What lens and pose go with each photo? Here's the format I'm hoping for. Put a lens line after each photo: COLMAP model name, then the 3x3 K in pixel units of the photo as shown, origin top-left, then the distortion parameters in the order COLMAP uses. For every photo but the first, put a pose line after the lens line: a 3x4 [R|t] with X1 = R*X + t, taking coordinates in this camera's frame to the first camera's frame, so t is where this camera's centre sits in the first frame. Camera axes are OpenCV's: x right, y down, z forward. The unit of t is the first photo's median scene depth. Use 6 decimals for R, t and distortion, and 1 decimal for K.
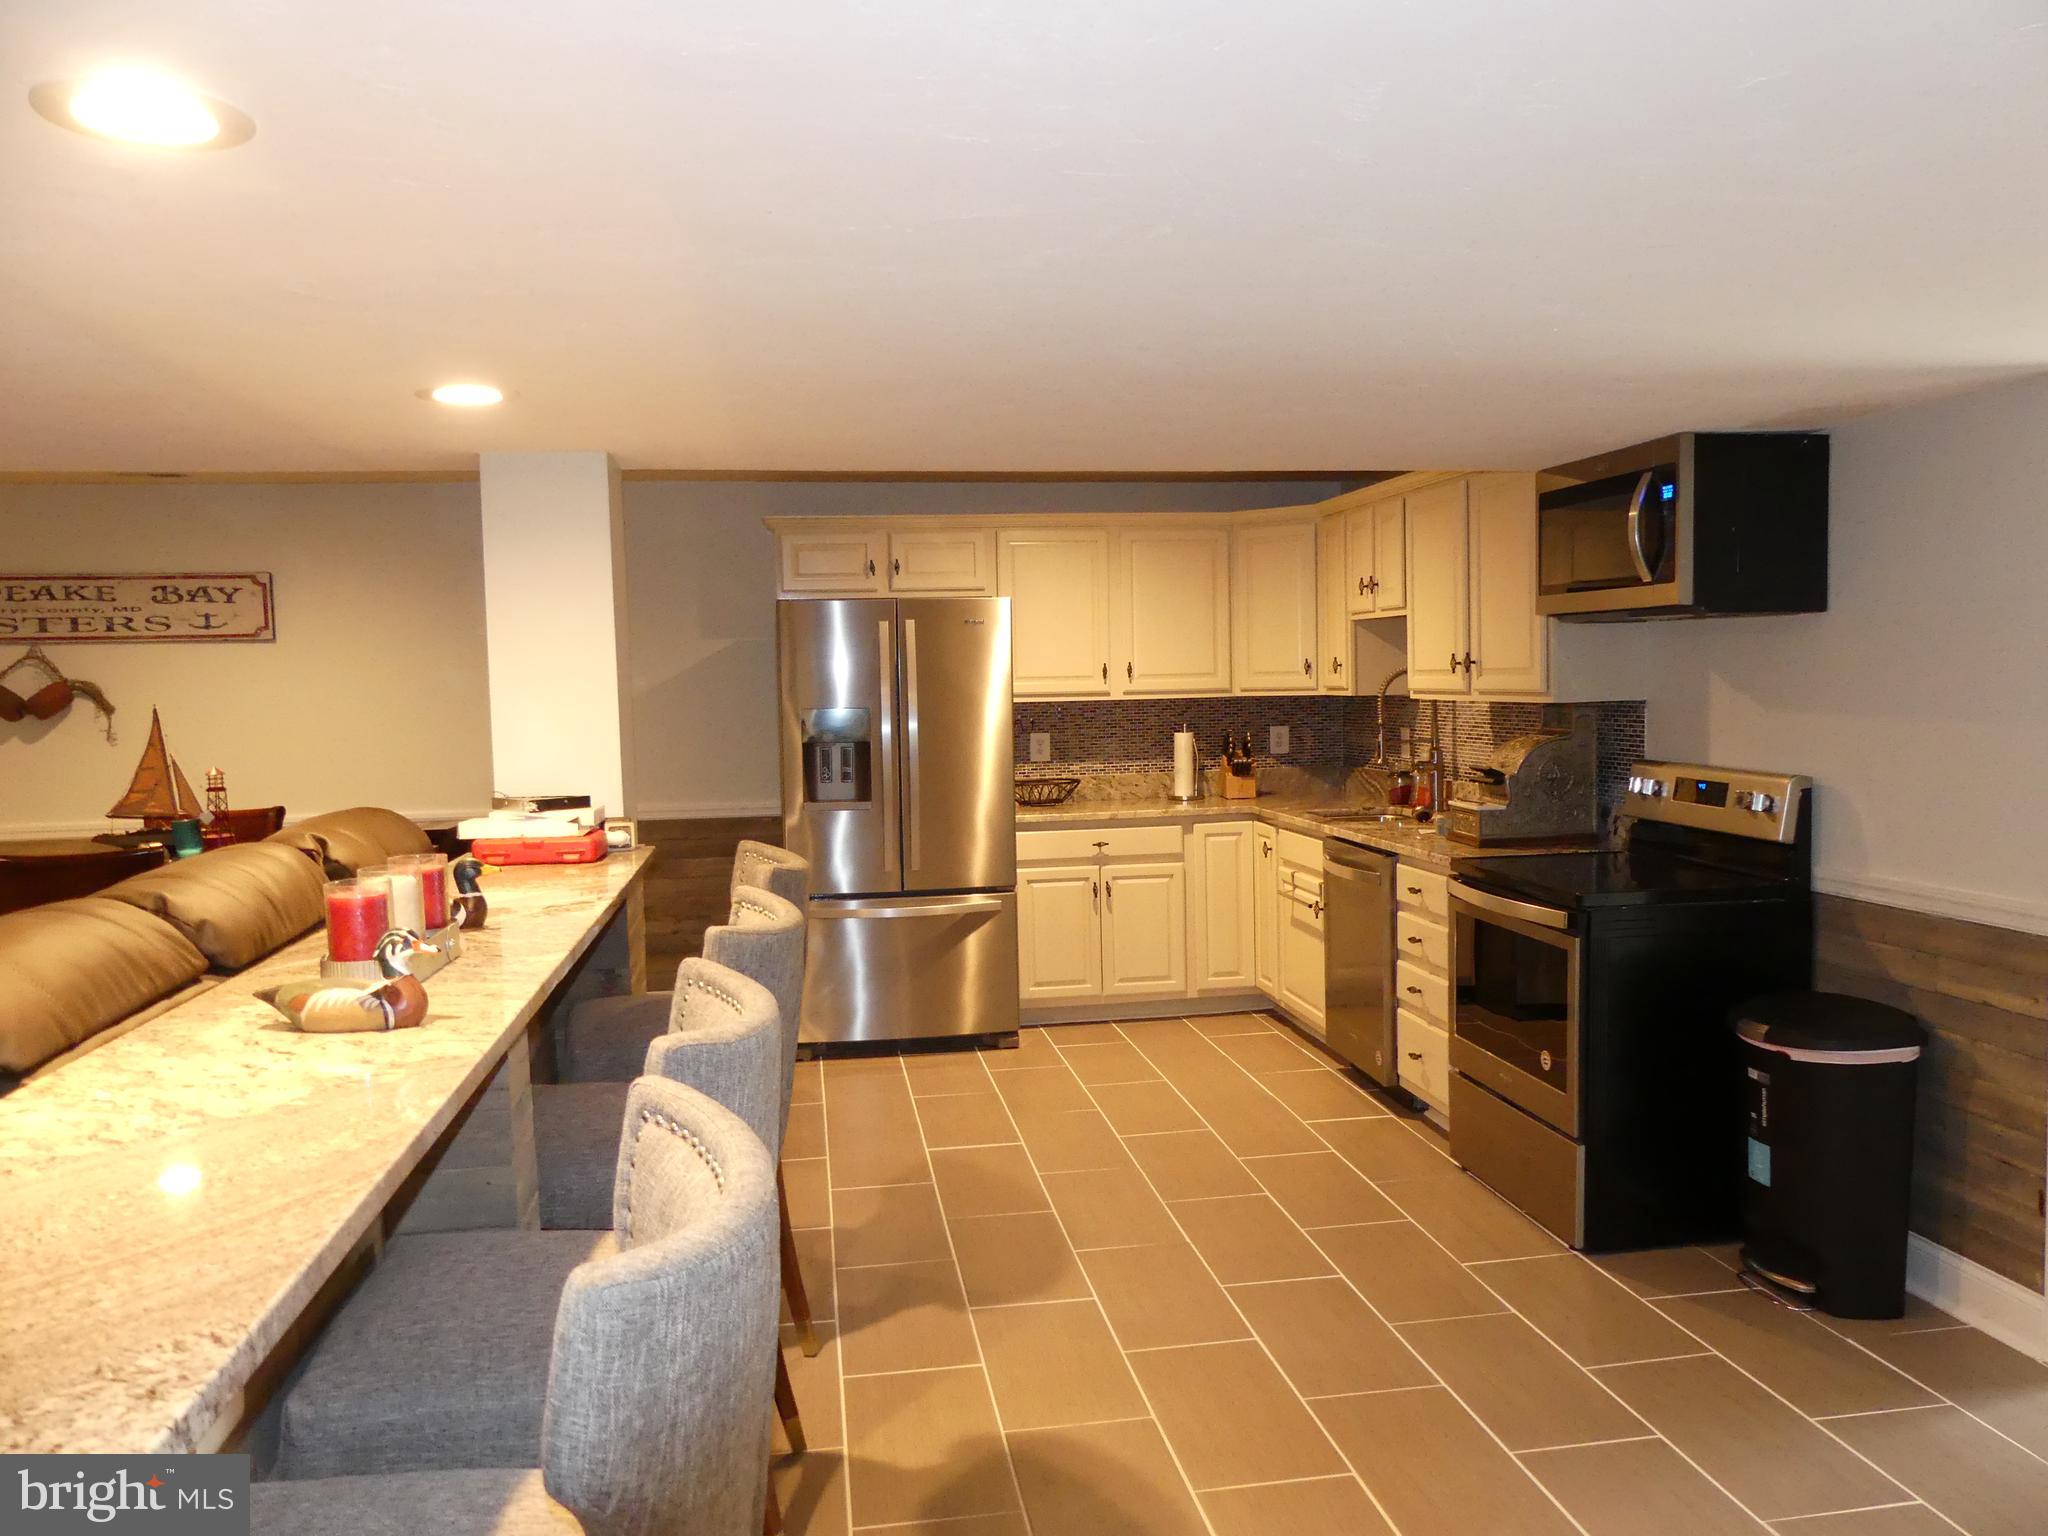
lens RADIAL K [[1530.8, 0, 1037.1], [0, 1530.8, 761.5], [0, 0, 1]] dist [-0.055497, 0.042446]
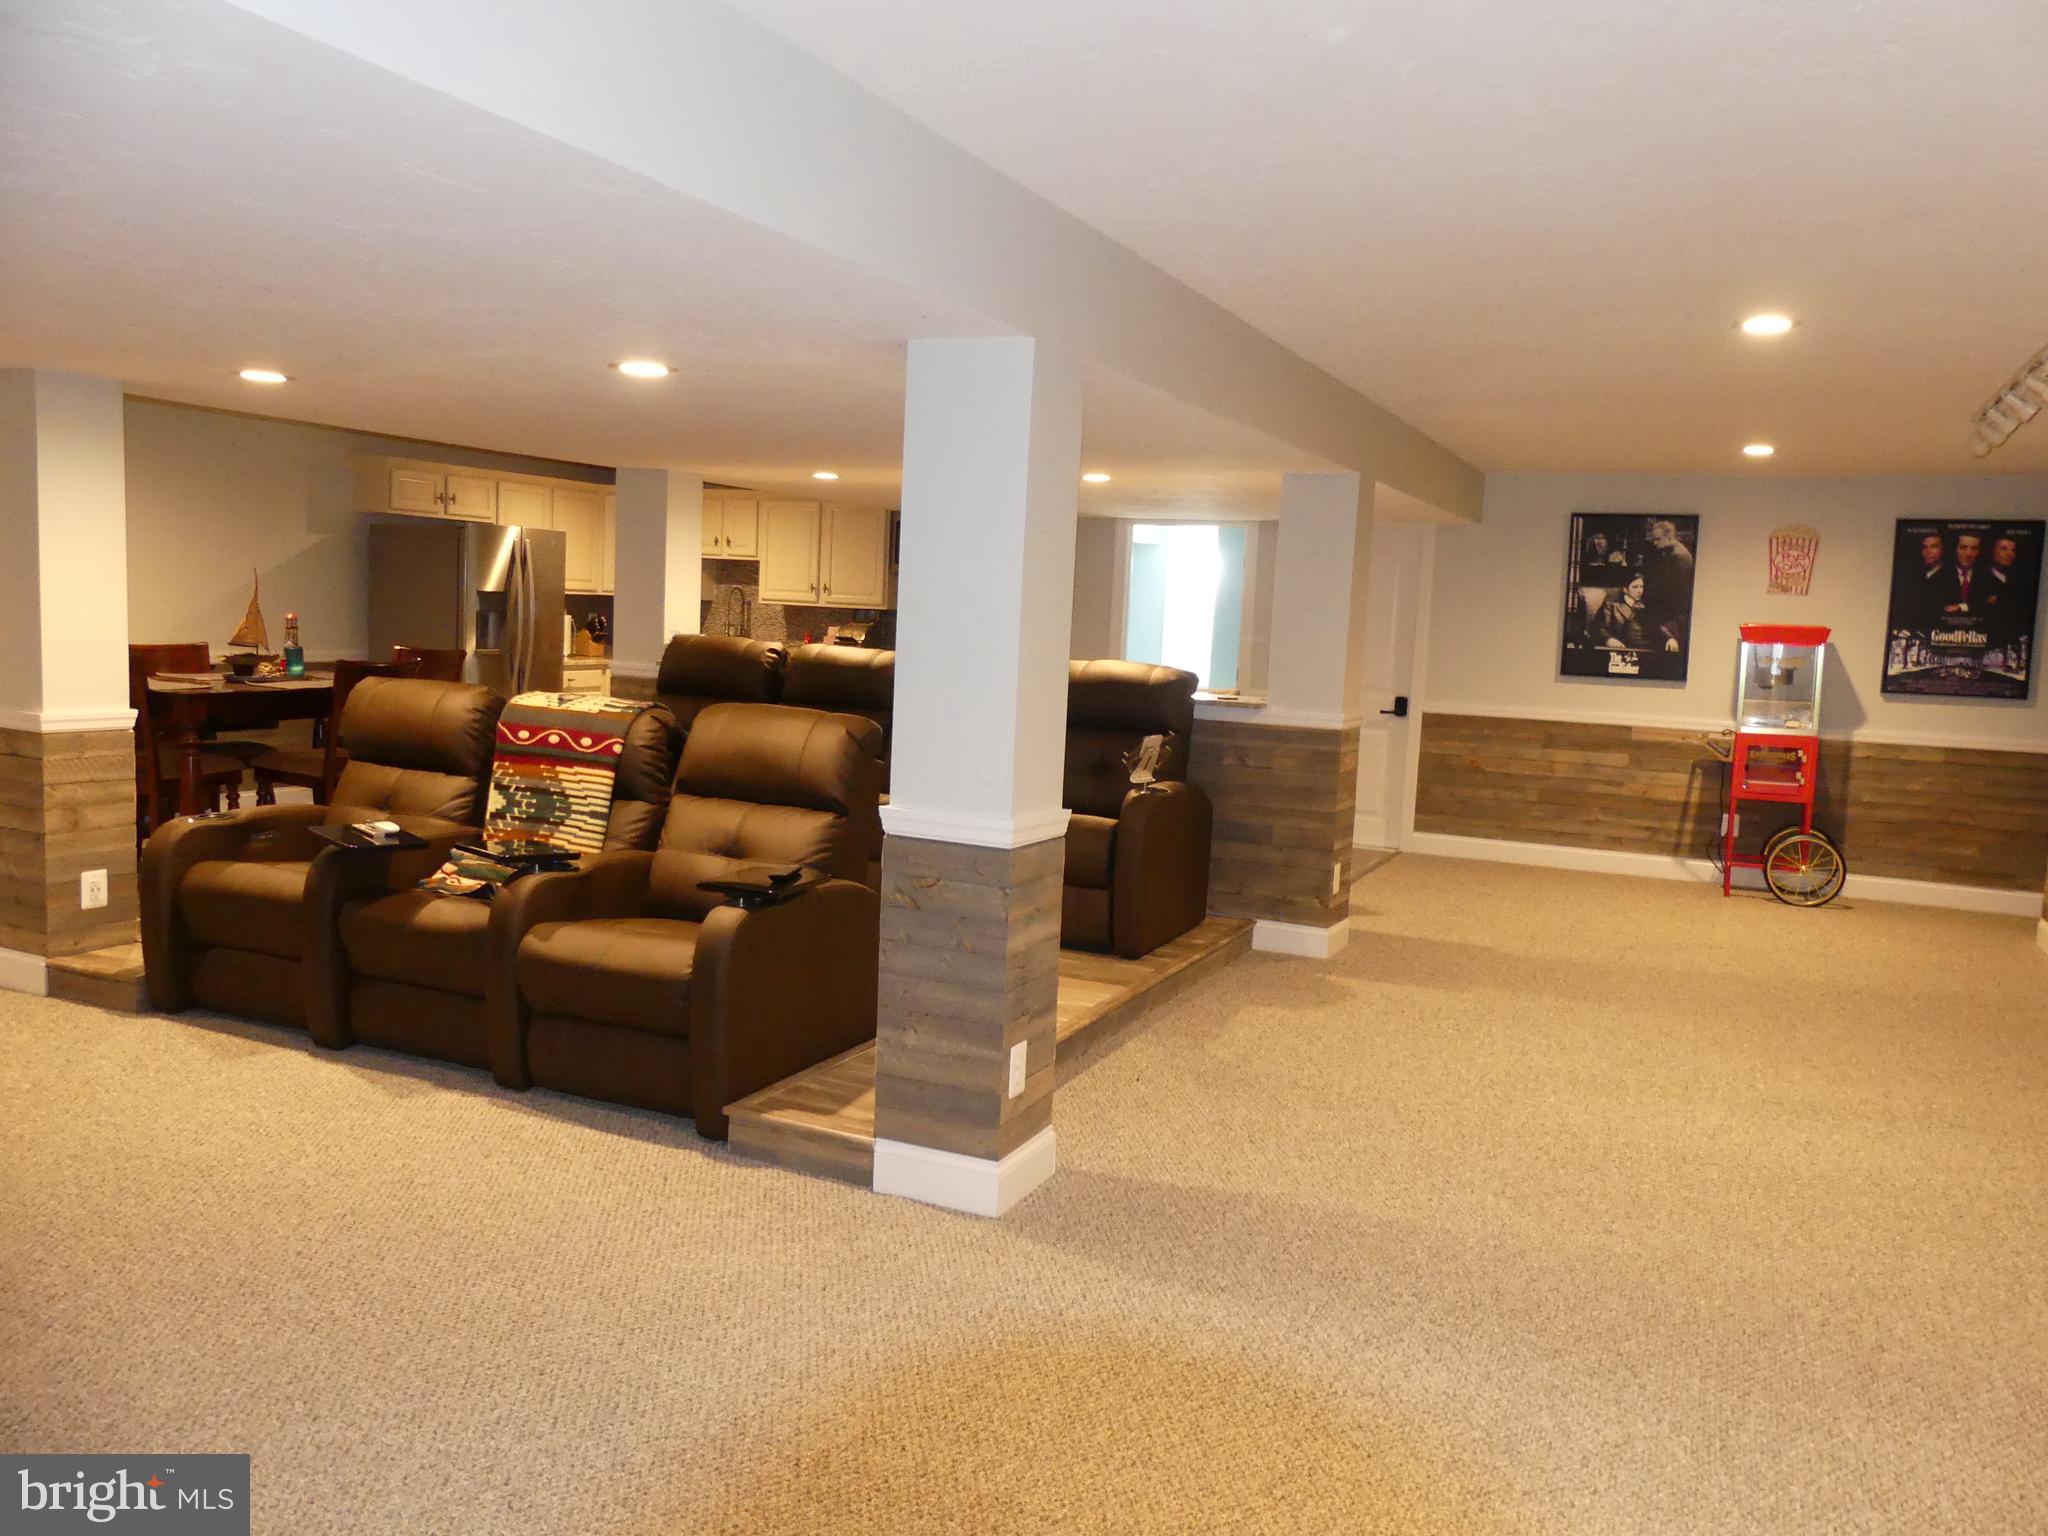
lens RADIAL K [[1530.8, 0, 1040.1], [0, 1530.8, 772.9], [0, 0, 1]] dist [-0.055497, 0.042446]
pose [[0.555409, -0.045358, 0.830339, -1.072886], [-0.013861, 0.997868, 0.063781, 0.042719], [-0.831462, -0.046934, 0.553596, -0.359096]]
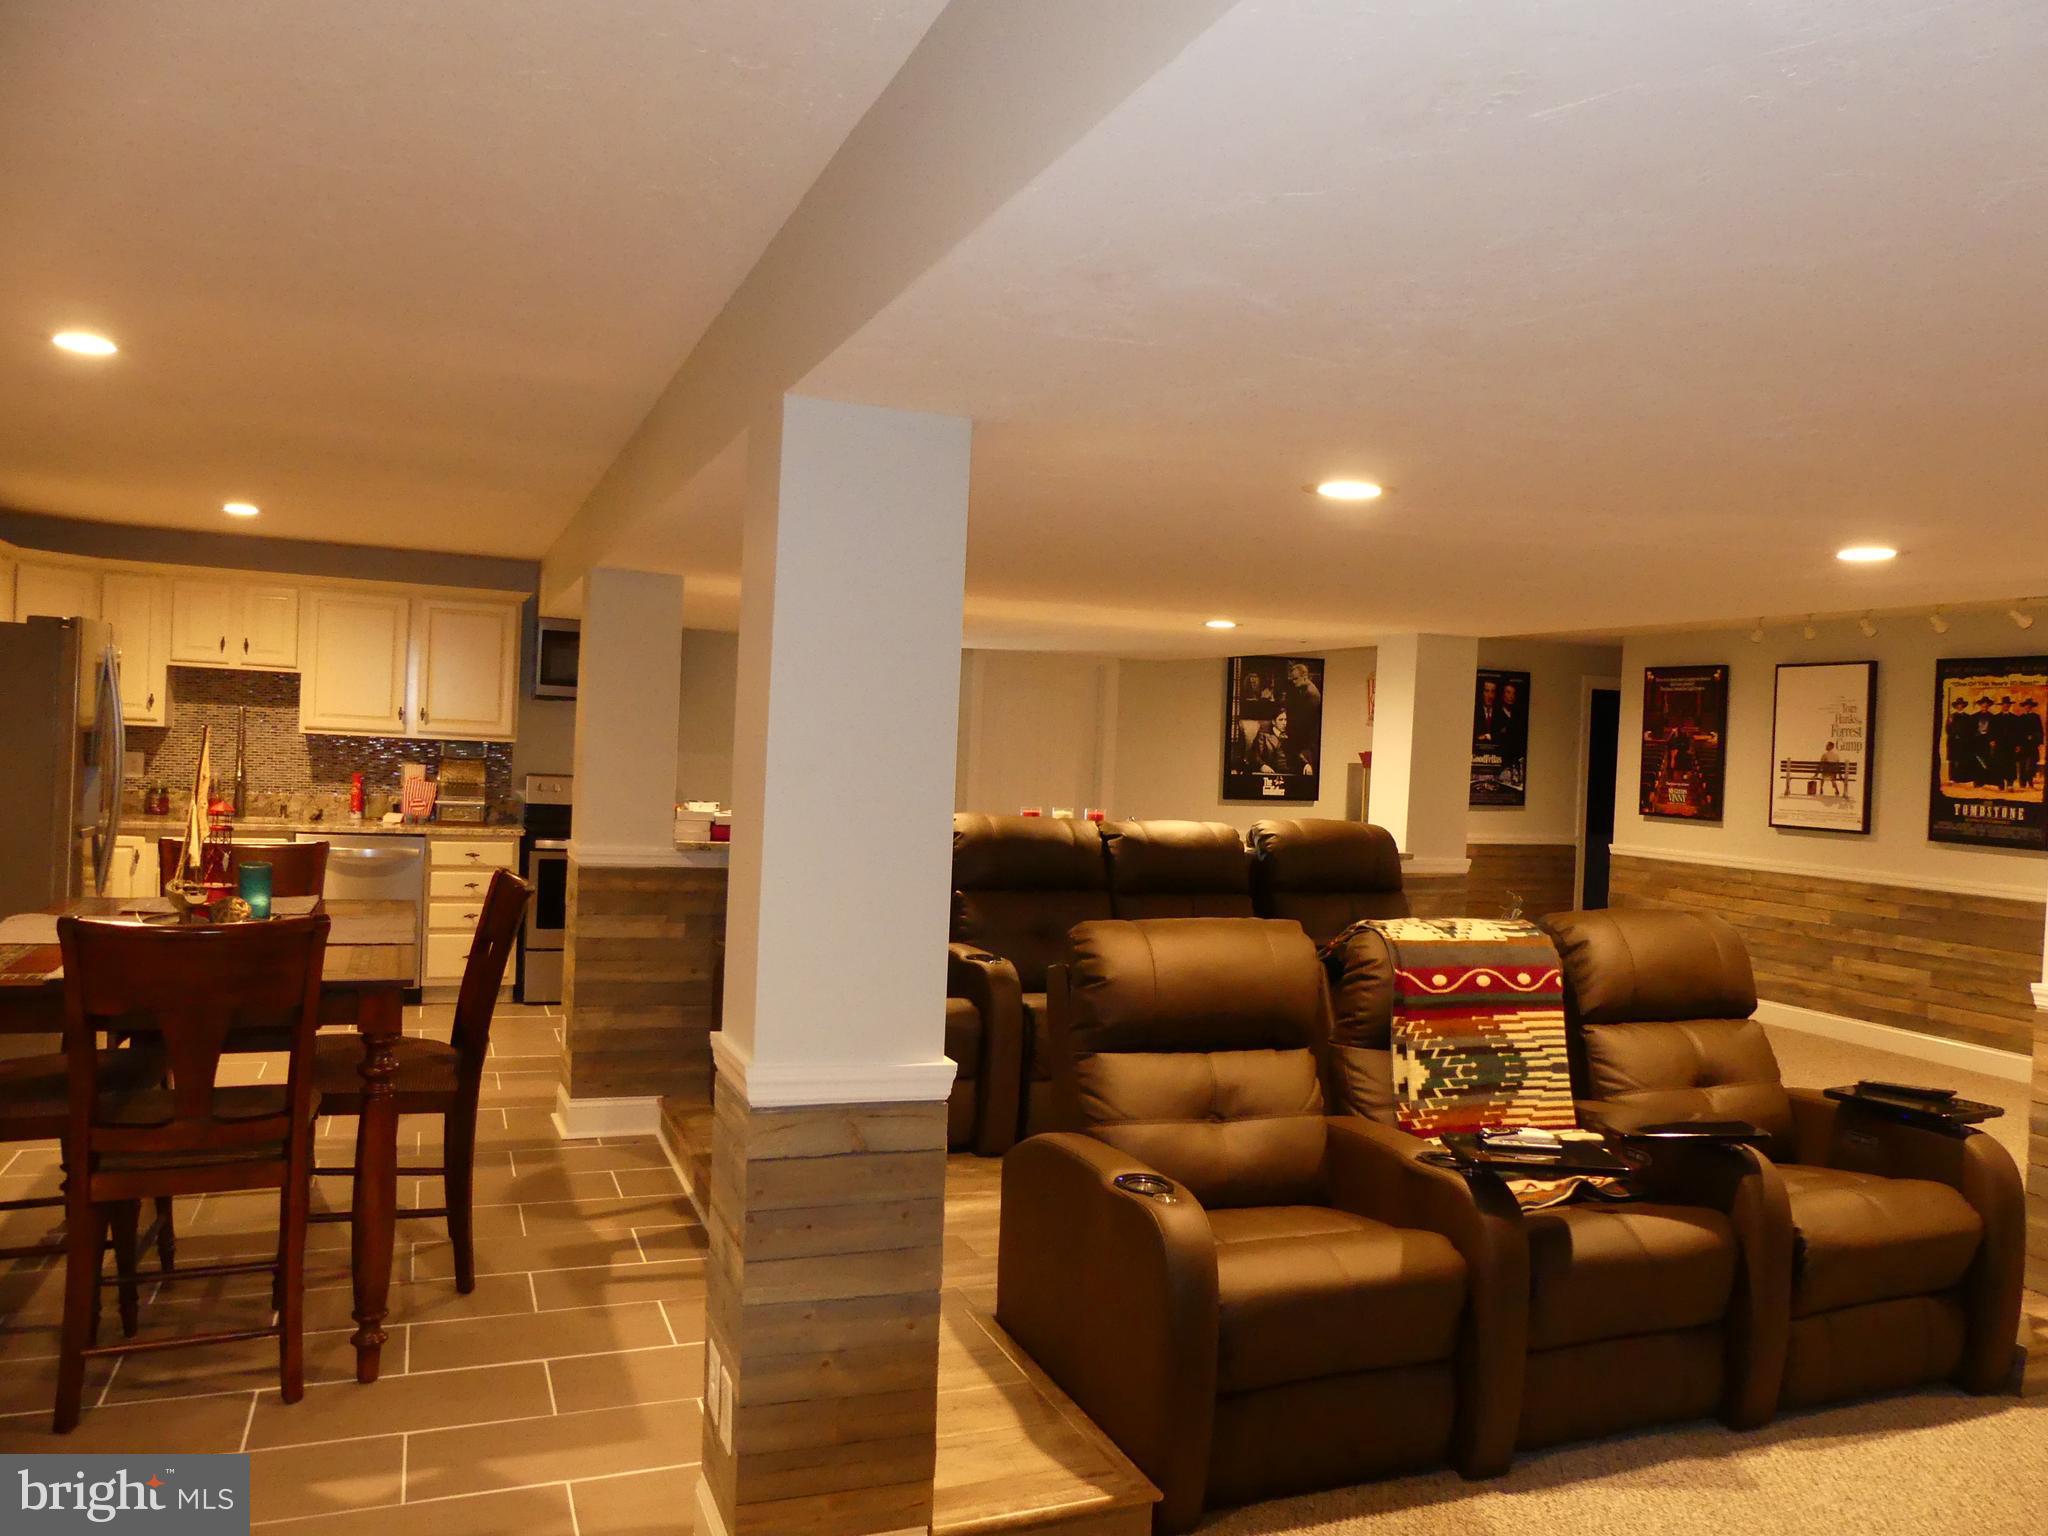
lens RADIAL K [[1530.8, 0, 1038.1], [0, 1530.8, 770.1], [0, 0, 1]] dist [-0.055497, 0.042446]
pose [[-0.216070, -0.007091, 0.976352, -1.115390], [0.010758, 0.999896, 0.009643, -0.012409], [-0.976319, 0.012587, -0.215971, 0.575312]]
